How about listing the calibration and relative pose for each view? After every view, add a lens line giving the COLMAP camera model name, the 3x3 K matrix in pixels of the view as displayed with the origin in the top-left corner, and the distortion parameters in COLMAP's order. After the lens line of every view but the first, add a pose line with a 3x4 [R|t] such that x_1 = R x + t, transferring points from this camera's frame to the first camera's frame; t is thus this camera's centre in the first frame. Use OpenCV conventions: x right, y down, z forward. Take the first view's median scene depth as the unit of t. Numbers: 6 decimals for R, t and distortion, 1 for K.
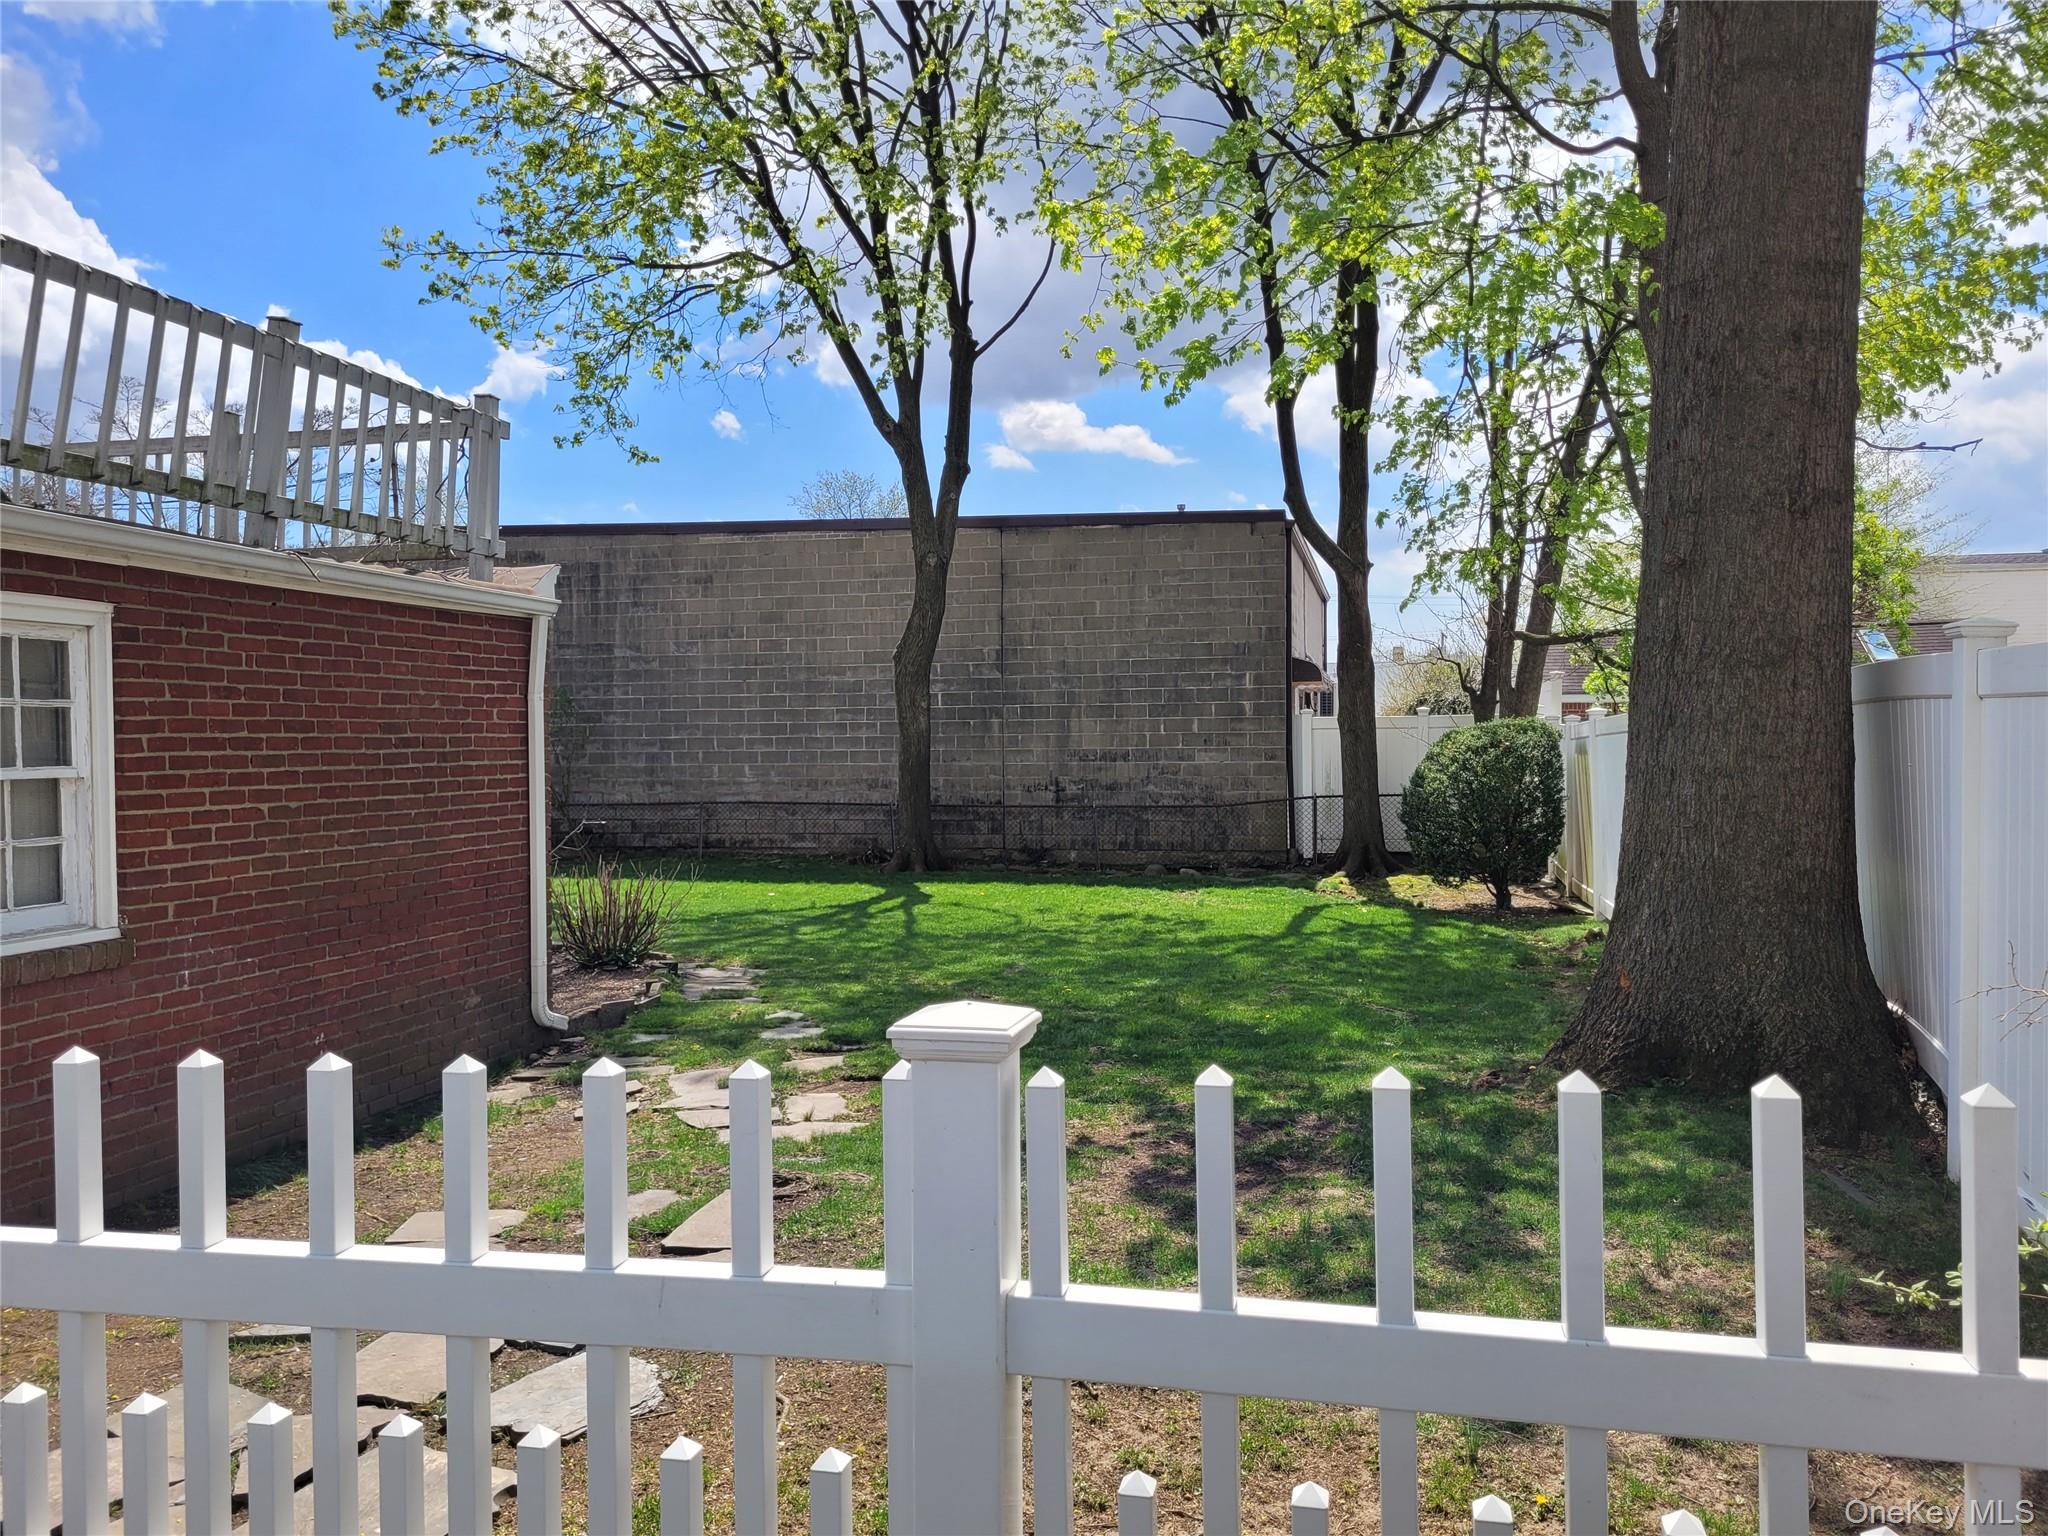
lens RADIAL K [[1548.9, 0, 1028.9], [0, 1548.9, 766.6], [0, 0, 1]] dist [0.038899, -0.034308]
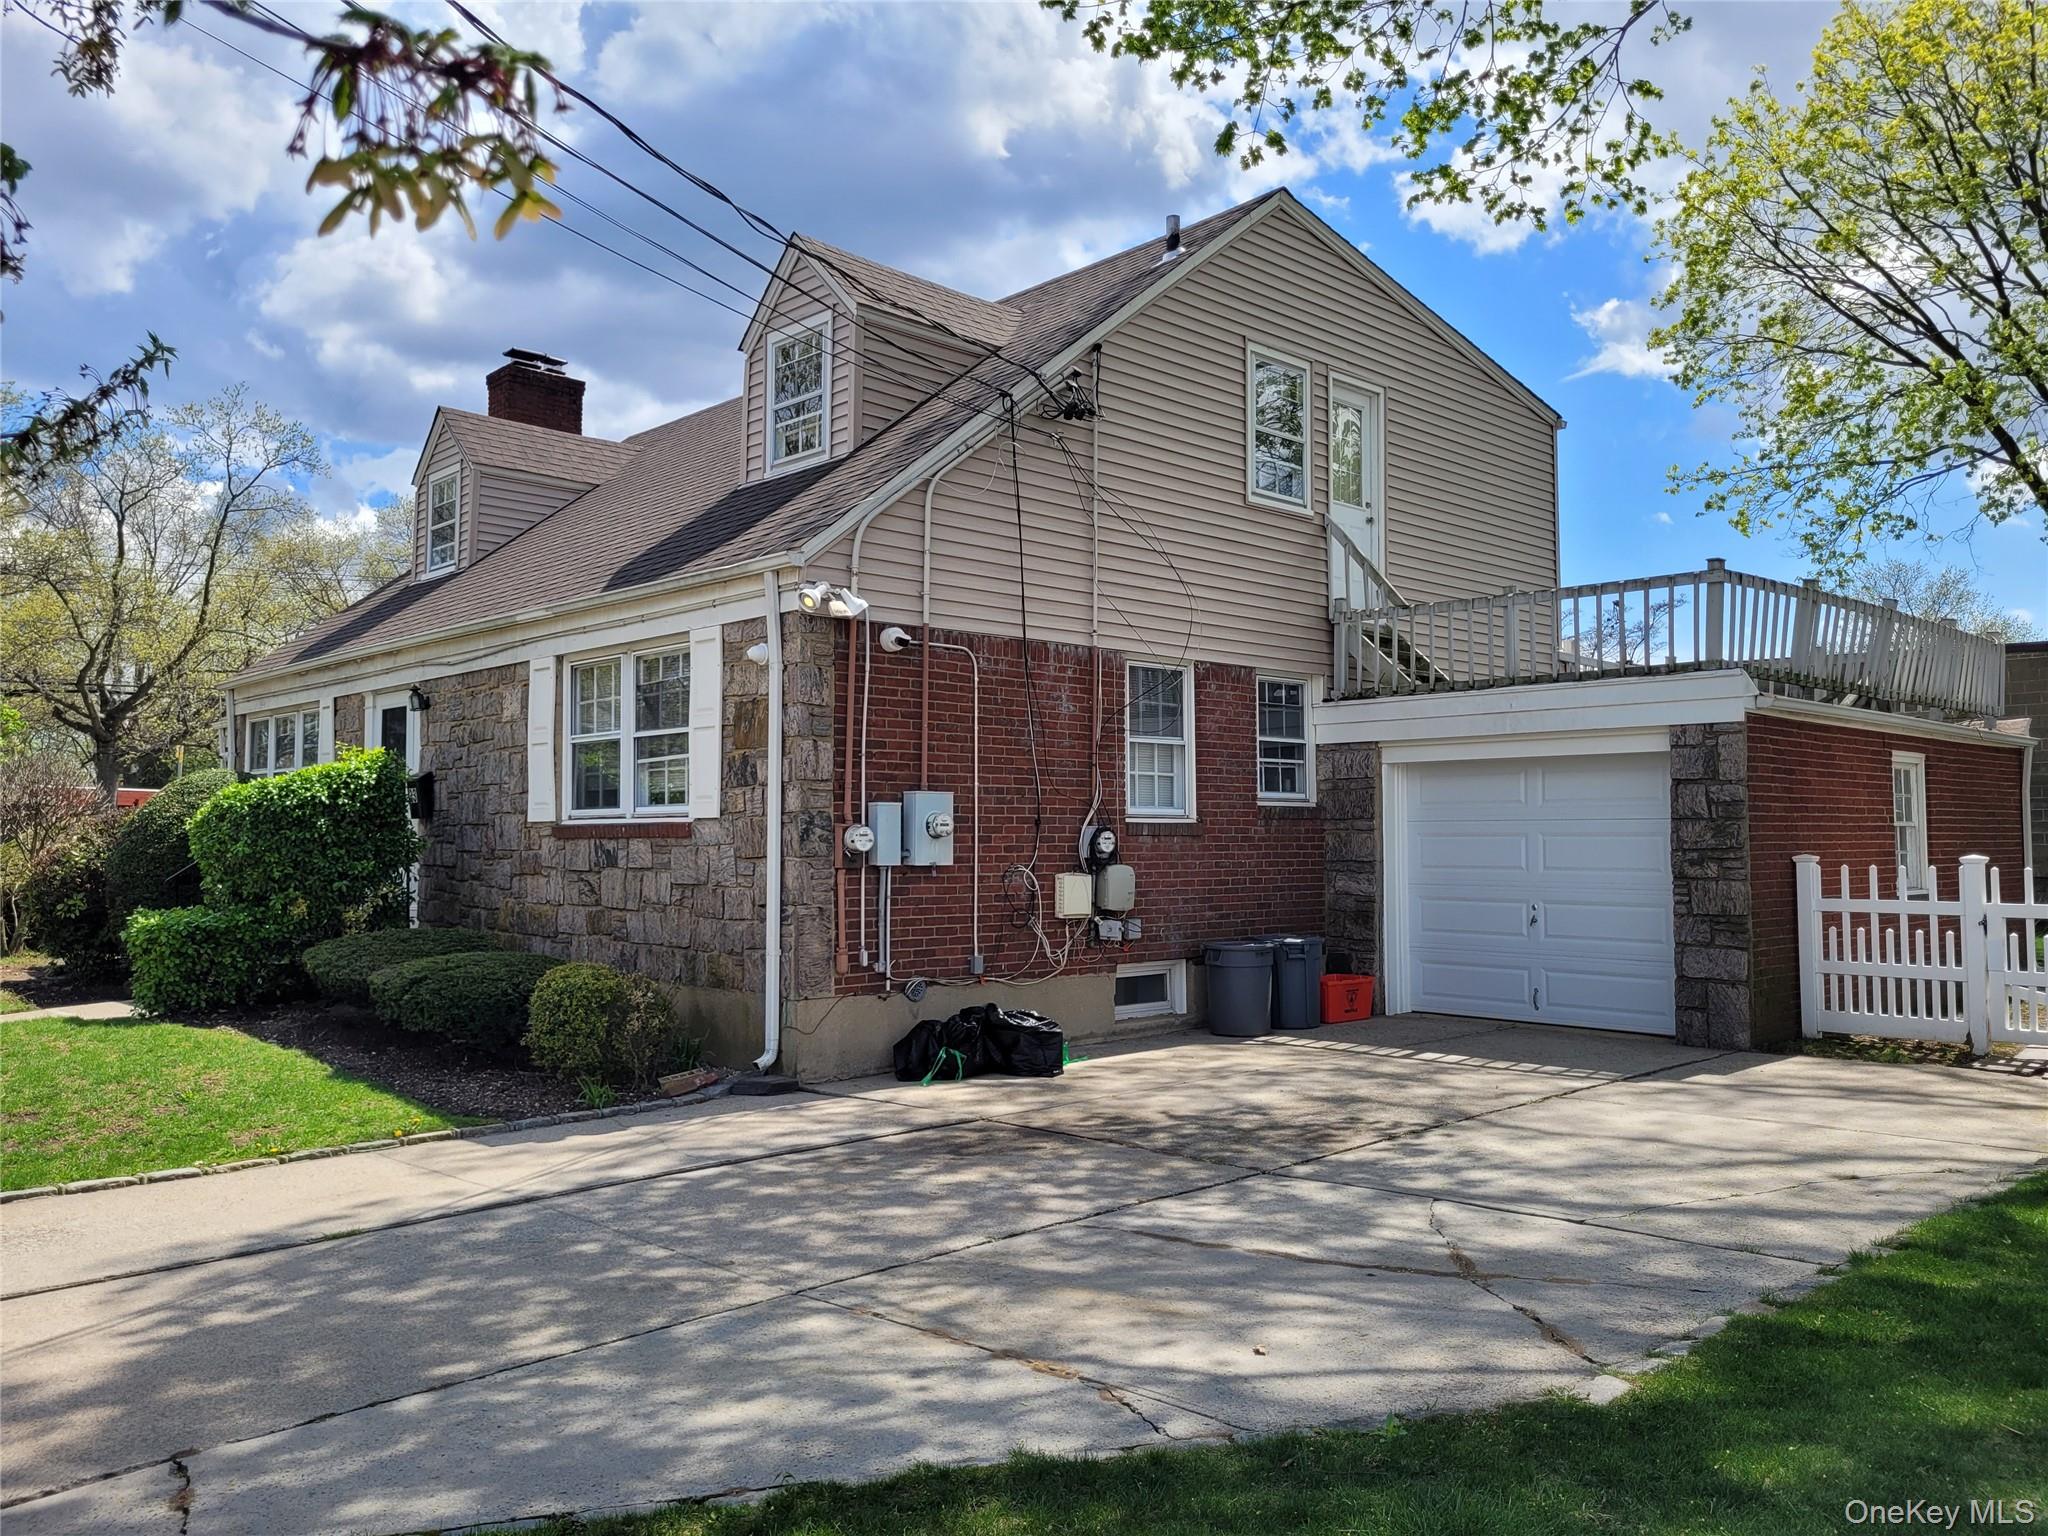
lens RADIAL K [[1548.9, 0, 1028.9], [0, 1548.9, 766.6], [0, 0, 1]] dist [0.038899, -0.034308]
pose [[0.834248, -0.021672, -0.550963, -0.104926], [-0.012386, 0.998239, -0.058020, 0.018086], [0.551250, 0.055228, 0.832510, -0.445345]]
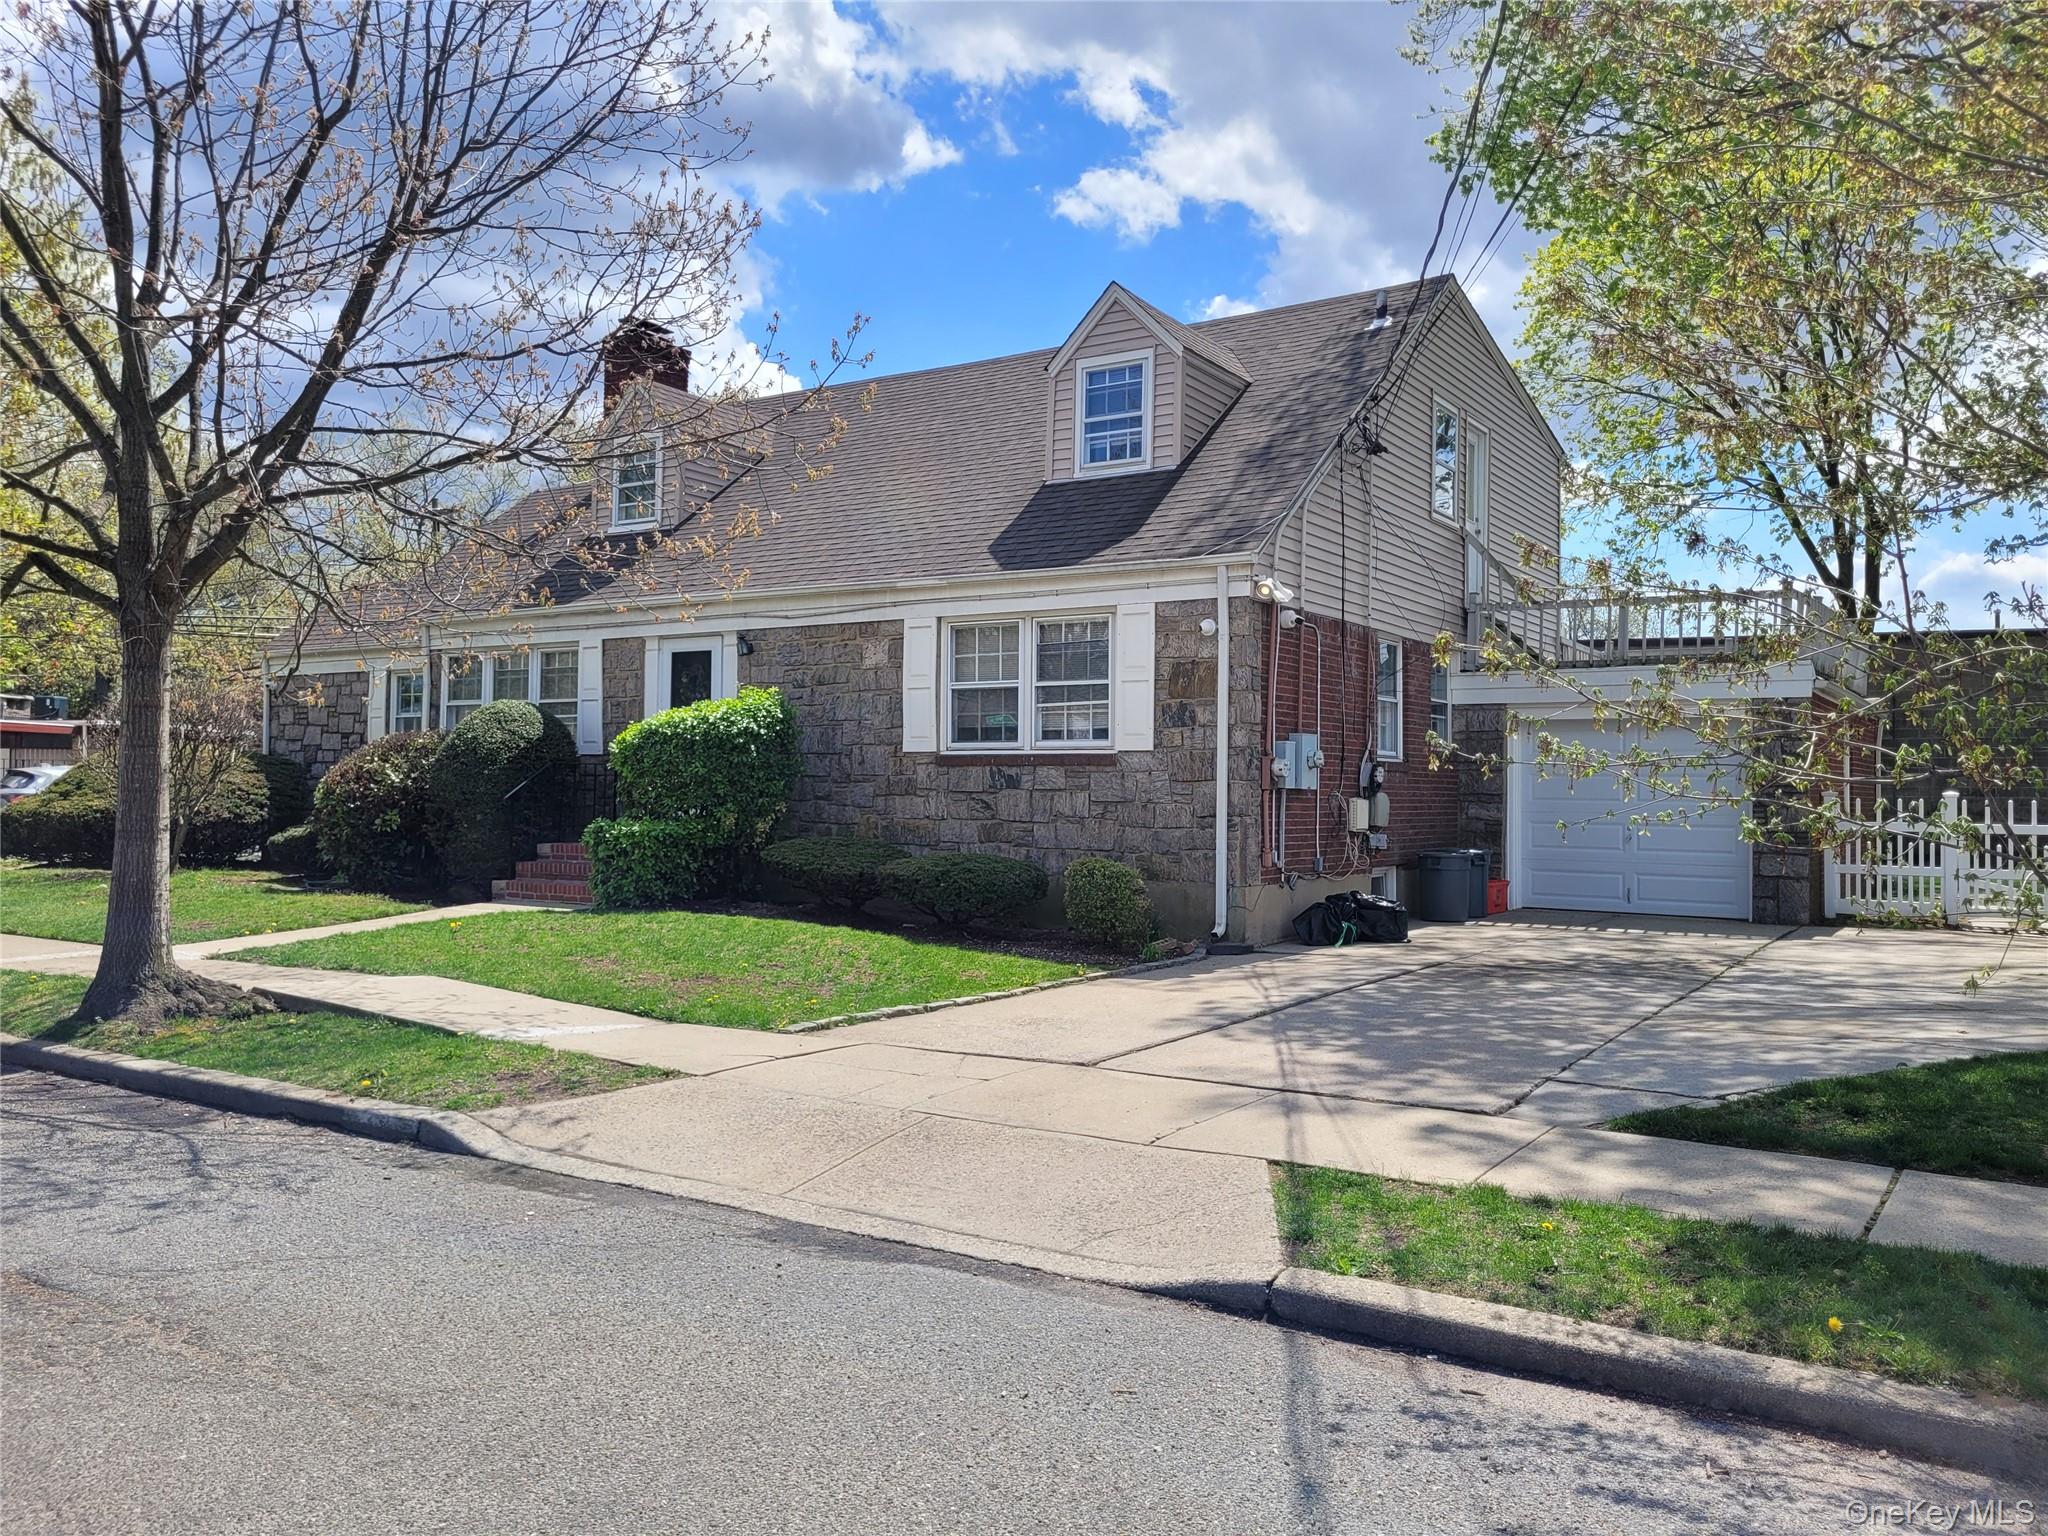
lens RADIAL K [[1548.9, 0, 1028.9], [0, 1548.9, 766.6], [0, 0, 1]] dist [0.038899, -0.034308]
pose [[0.938637, 0.011006, -0.344731, -0.277519], [-0.023011, 0.999262, -0.030752, 0.033876], [0.344138, 0.036797, 0.938198, -0.697593]]
